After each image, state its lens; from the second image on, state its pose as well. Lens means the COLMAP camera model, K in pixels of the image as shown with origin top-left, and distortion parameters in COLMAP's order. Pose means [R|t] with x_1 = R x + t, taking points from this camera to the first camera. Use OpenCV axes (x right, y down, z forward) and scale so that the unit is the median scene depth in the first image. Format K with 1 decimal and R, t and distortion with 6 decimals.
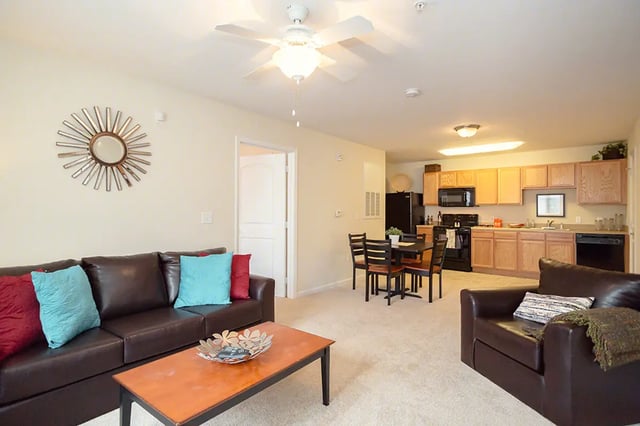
lens RADIAL K [[331.1, 0, 316.6], [0, 331.1, 211.0], [0, 0, 1]] dist [-0.000056, -0.000862]
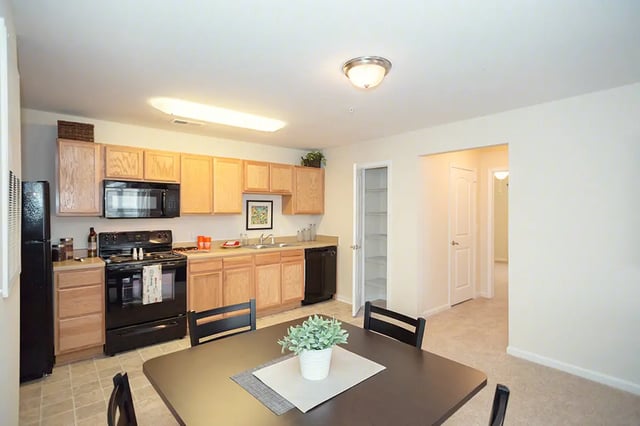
lens RADIAL K [[319.2, 0, 320.0], [0, 319.2, 213.0], [0, 0, 1]] dist [0.002430, 0.000462]
pose [[0.174624, -0.010024, 0.984584, -0.021319], [0.001643, 0.999950, 0.009889, -0.029081], [-0.984634, -0.000109, 0.174632, 0.733760]]
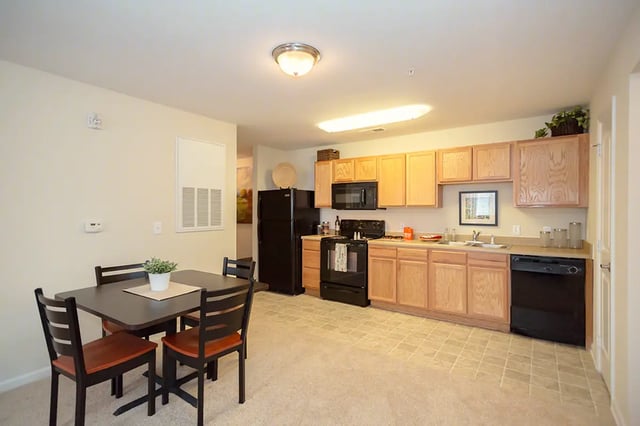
lens RADIAL K [[319.2, 0, 320.0], [0, 319.2, 213.0], [0, 0, 1]] dist [0.002430, 0.000462]
pose [[0.996558, -0.004706, 0.082764, 0.337572], [0.003812, 0.999933, 0.010965, -0.015779], [-0.082810, -0.010612, 0.996509, 0.386531]]
